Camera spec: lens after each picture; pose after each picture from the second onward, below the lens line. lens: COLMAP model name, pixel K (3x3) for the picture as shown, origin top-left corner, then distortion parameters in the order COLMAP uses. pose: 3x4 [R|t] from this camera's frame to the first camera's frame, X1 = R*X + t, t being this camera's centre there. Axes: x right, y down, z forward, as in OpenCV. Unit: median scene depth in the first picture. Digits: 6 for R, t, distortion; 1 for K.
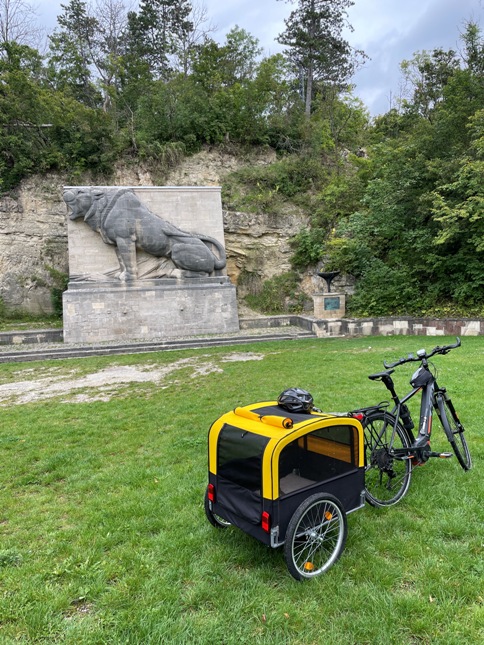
lens RADIAL K [[483.1, 0, 242.0], [0, 483.1, 322.5], [0, 0, 1]] dist [0.060991, -0.006118]
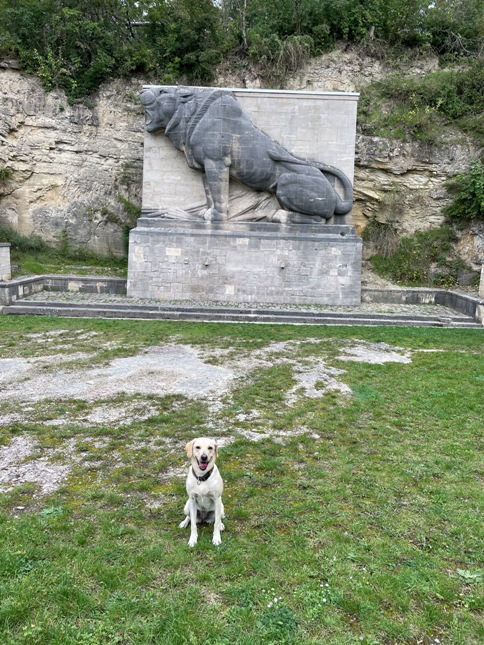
lens RADIAL K [[483.1, 0, 242.0], [0, 483.1, 322.5], [0, 0, 1]] dist [0.060991, -0.006118]
pose [[0.974184, 0.112790, -0.195561, -0.032146], [-0.096916, 0.991310, 0.088951, -0.003009], [0.203894, -0.067702, 0.976649, 0.267158]]
